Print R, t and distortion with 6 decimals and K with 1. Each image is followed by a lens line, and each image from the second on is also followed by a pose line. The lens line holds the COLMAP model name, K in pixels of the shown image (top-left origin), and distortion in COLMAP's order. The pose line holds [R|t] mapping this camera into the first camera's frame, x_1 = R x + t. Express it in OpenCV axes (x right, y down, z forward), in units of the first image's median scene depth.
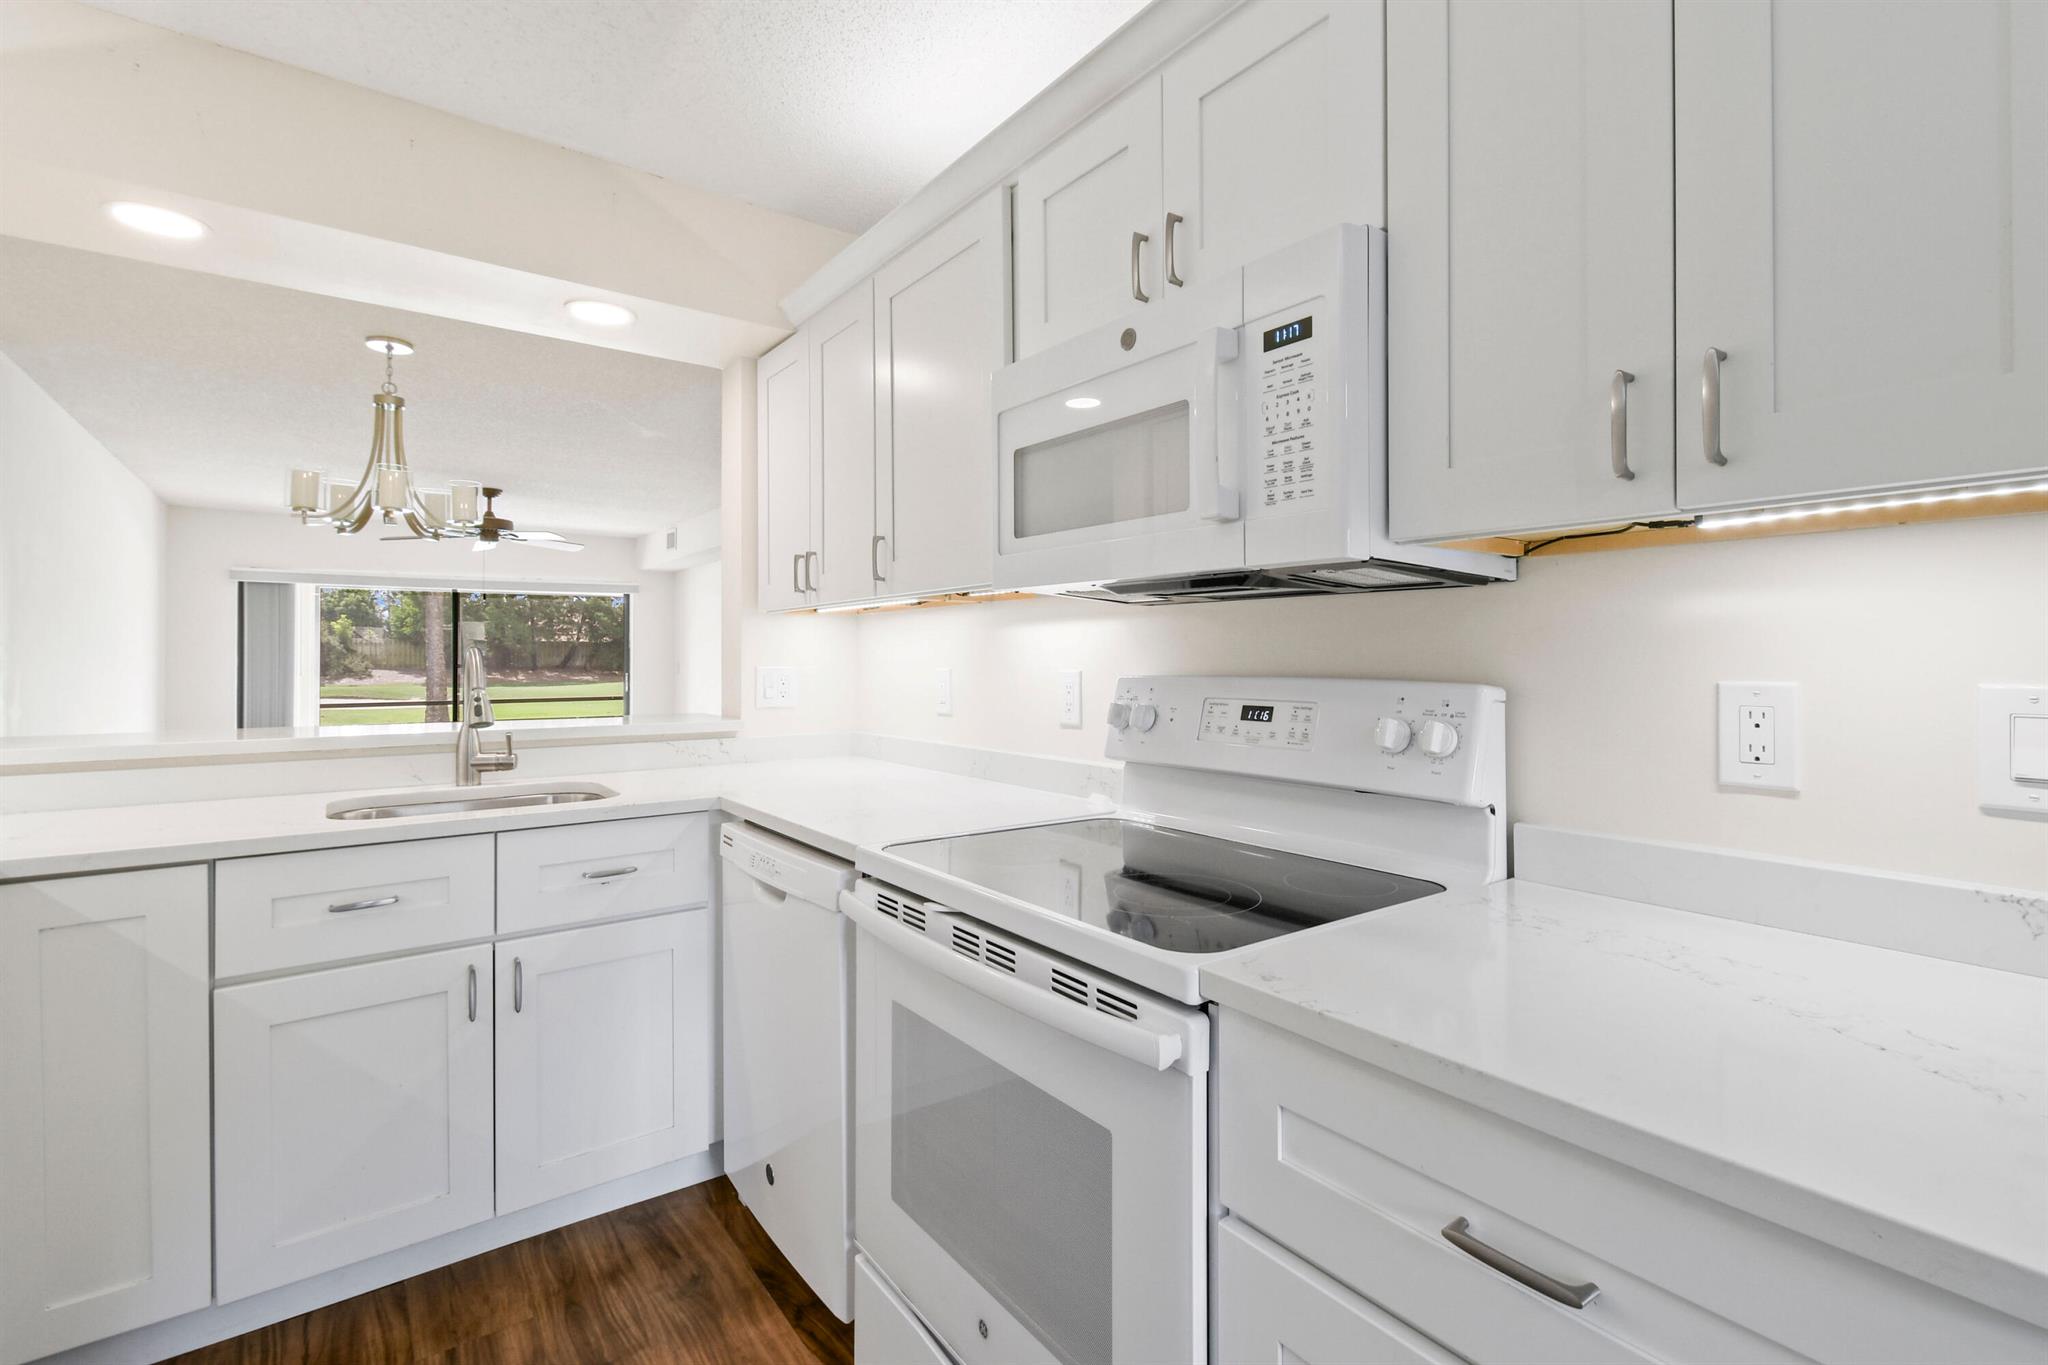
lens RADIAL K [[938.4, 0, 1039.0], [0, 938.4, 649.2], [0, 0, 1]] dist [0.002249, -0.000258]
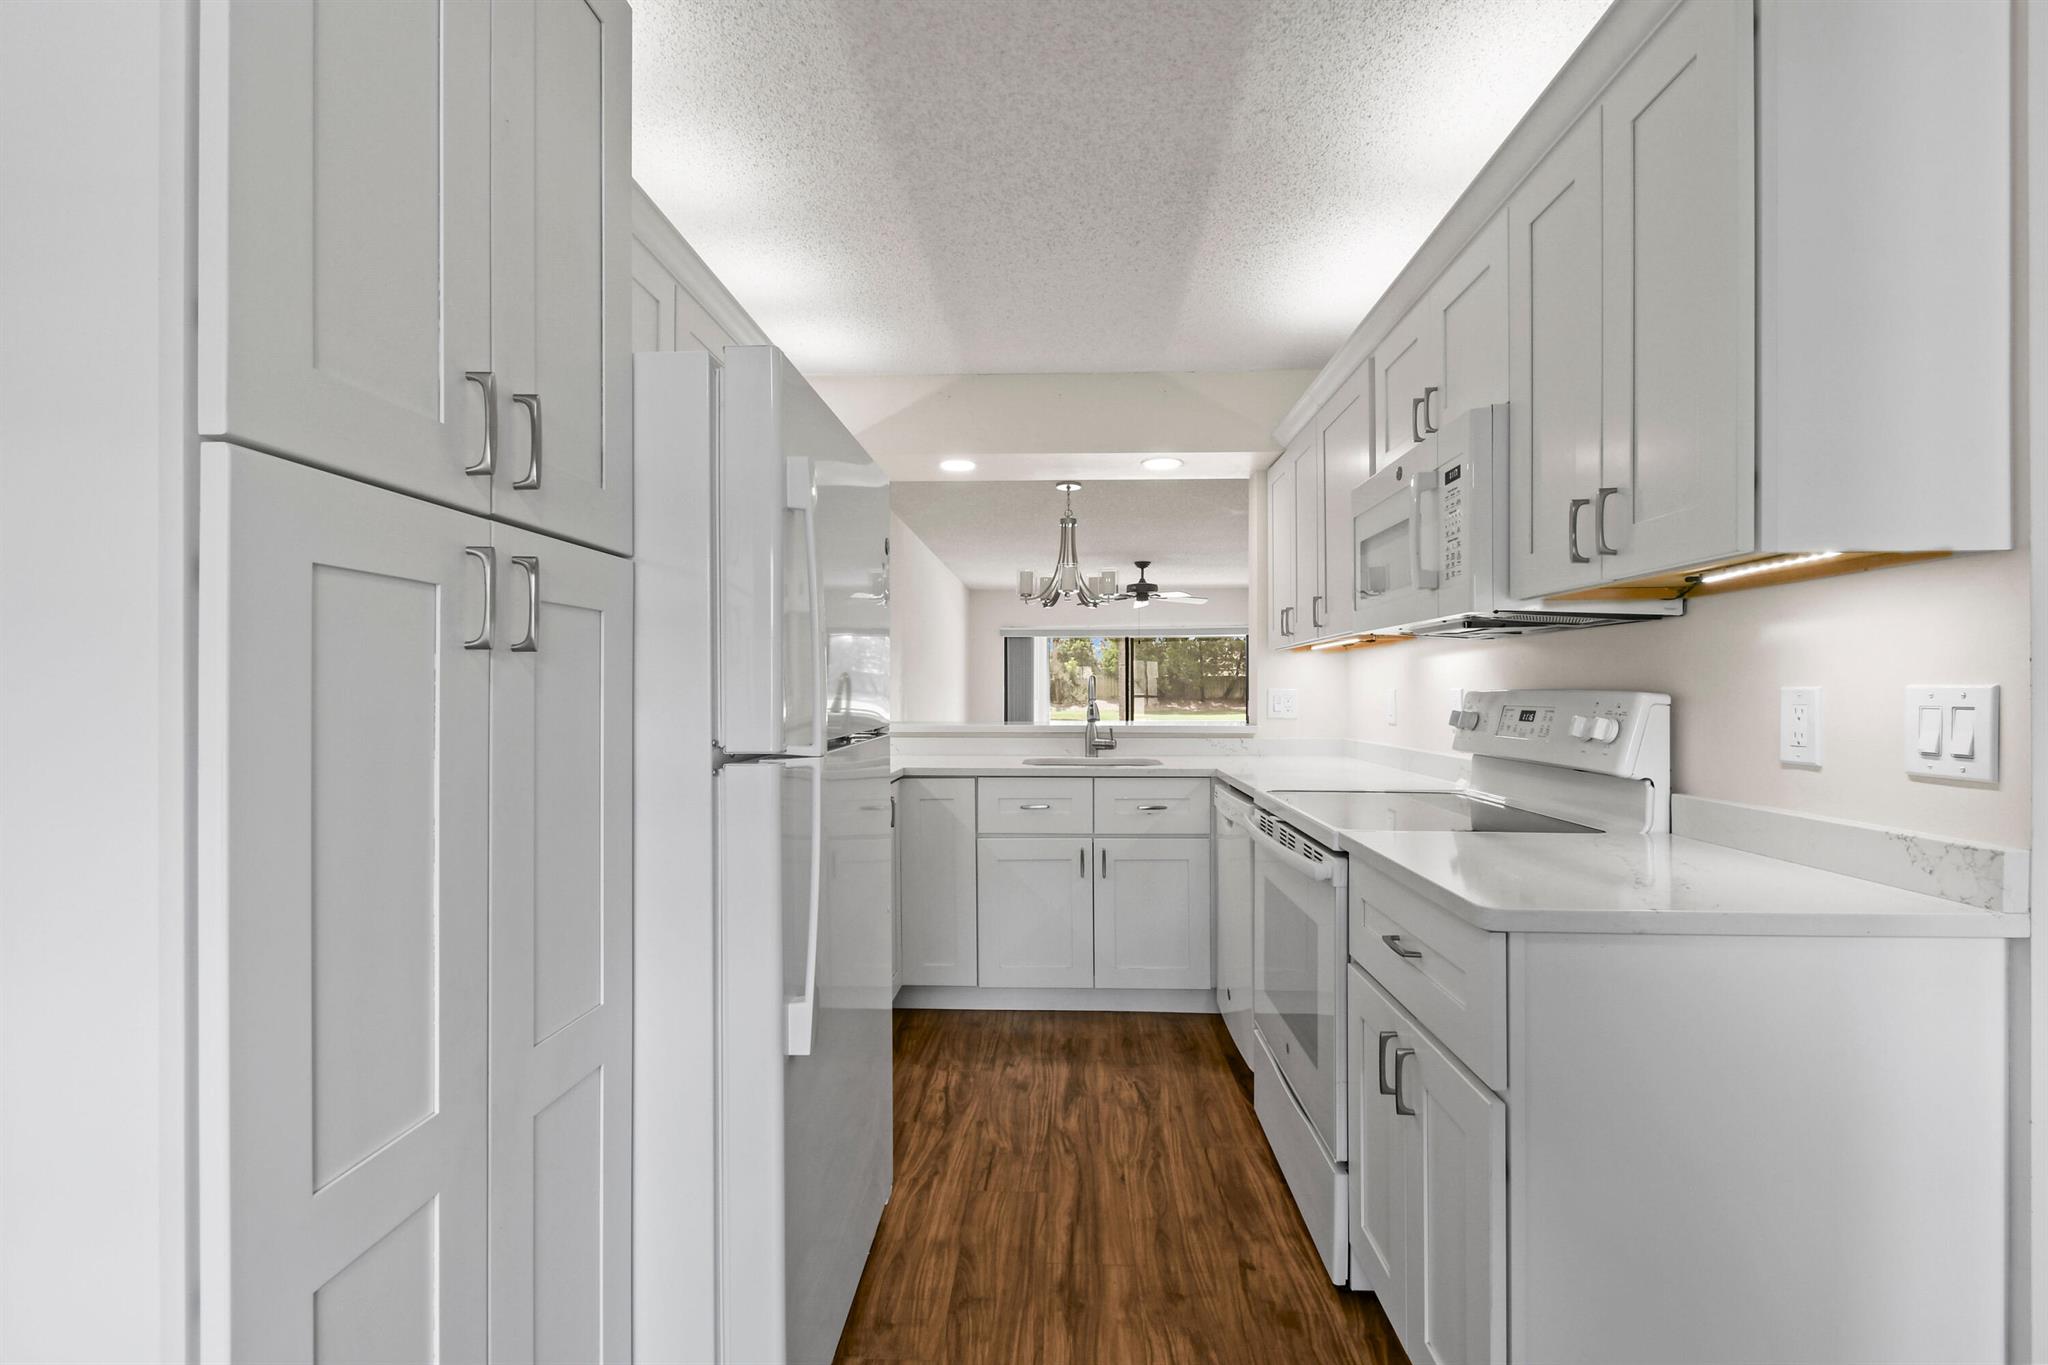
lens RADIAL K [[911.9, 0, 1021.4], [0, 911.9, 692.8], [0, 0, 1]] dist [0.003200, -0.000262]
pose [[0.768095, 0.001723, -0.640334, 0.281366], [0.005503, 0.999942, 0.009293, 0.009441], [0.640313, -0.010661, 0.768040, -0.280203]]
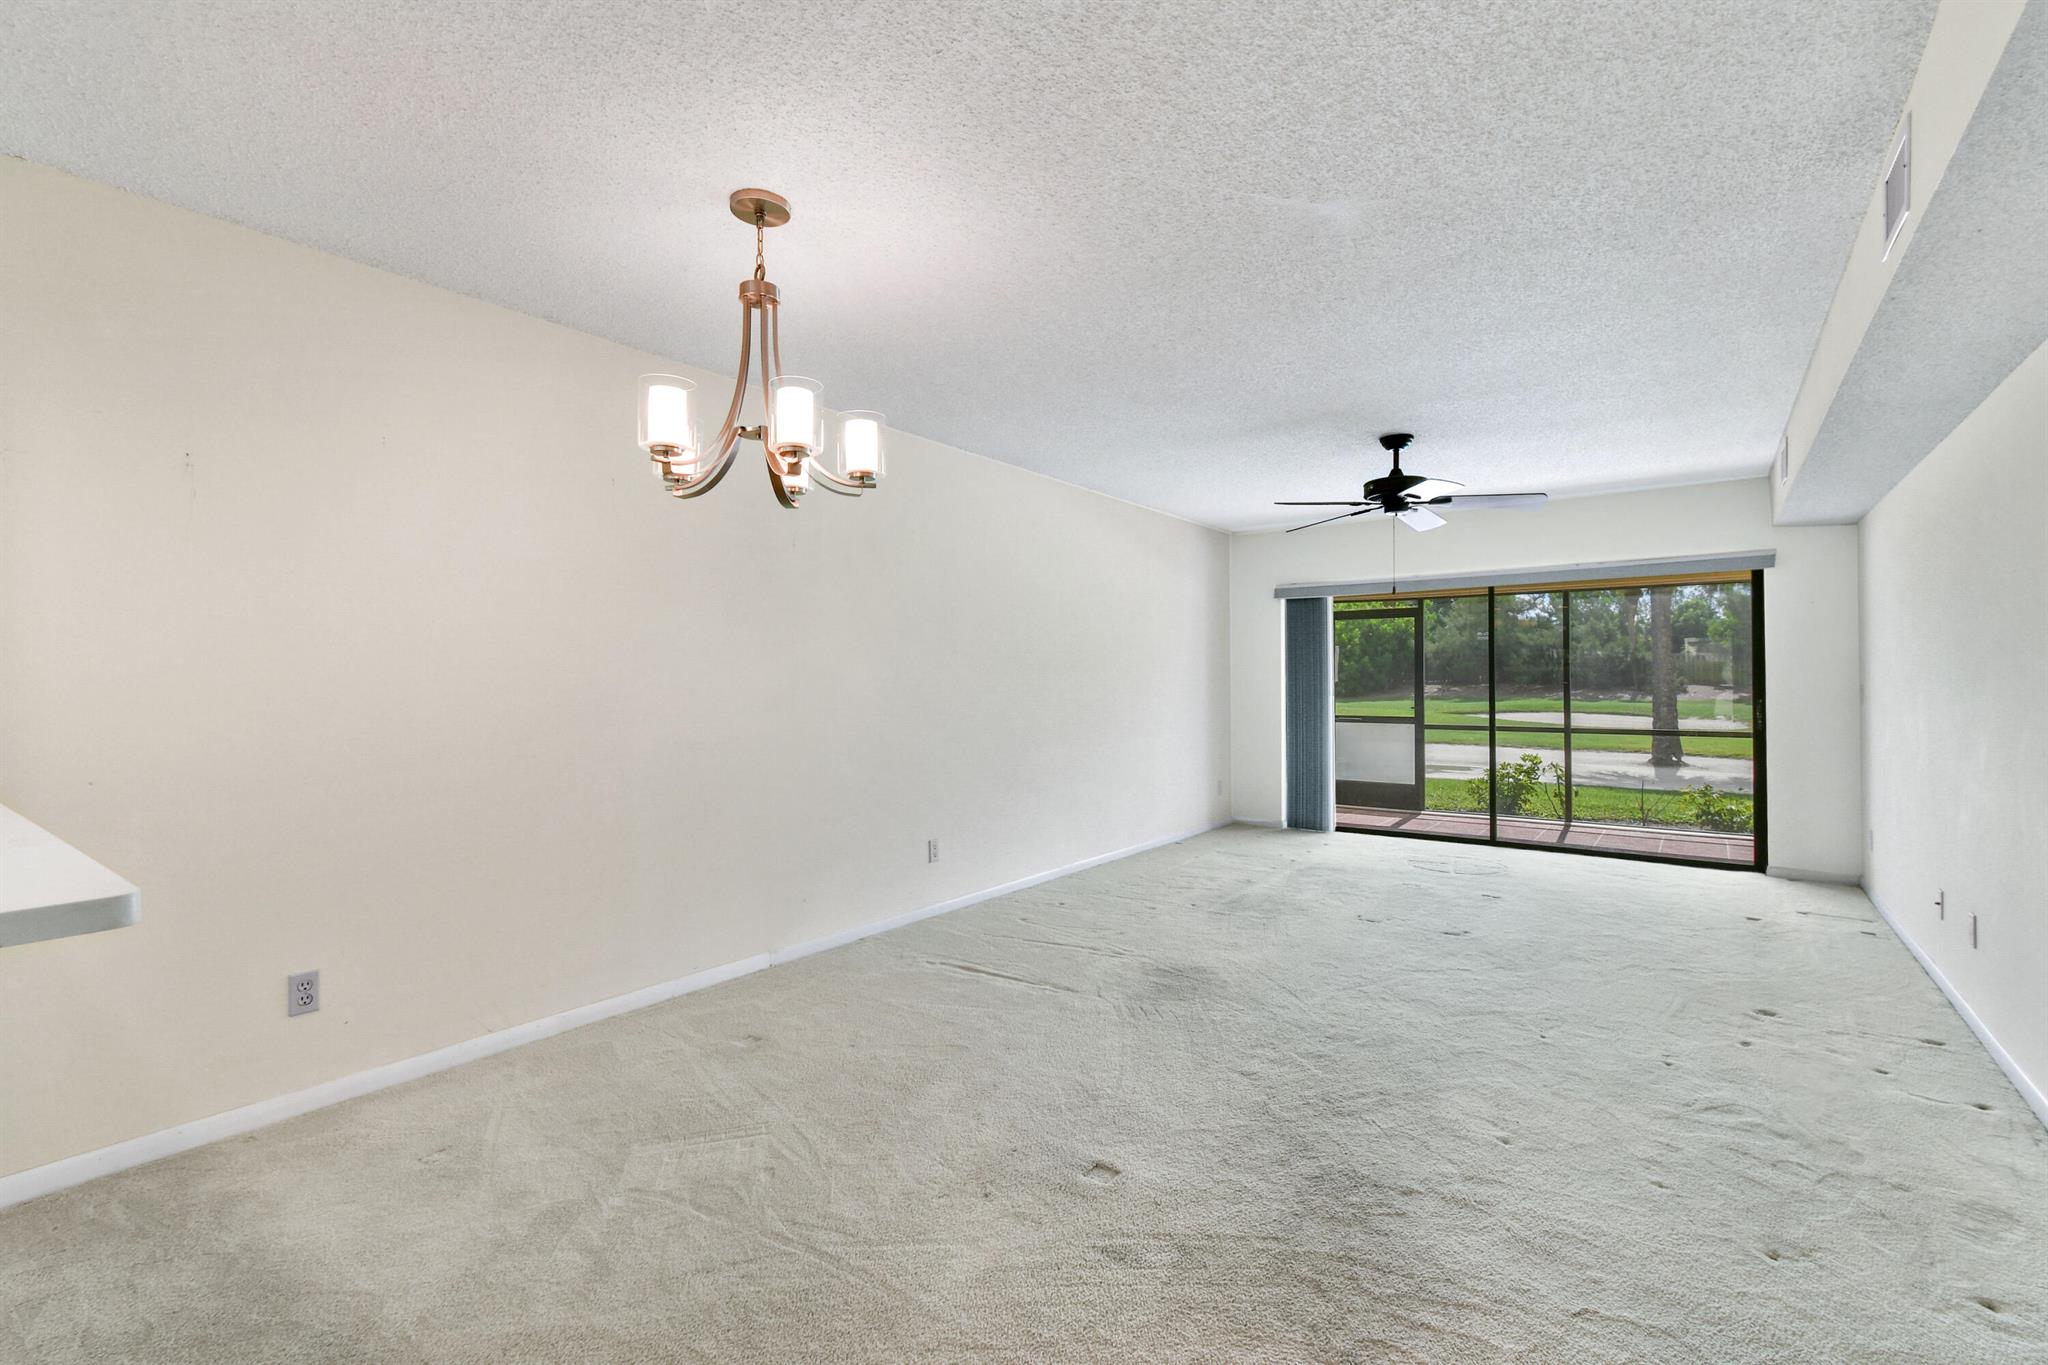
lens RADIAL K [[886.4, 0, 1024.0], [0, 886.4, 682.5], [0, 0, 1]] dist [0.028014, -0.000033]
pose [[0.281866, 0.002290, -0.959451, -0.024619], [0.016945, 0.999829, 0.007364, 0.016167], [0.959304, -0.018334, 0.281779, 1.237881]]
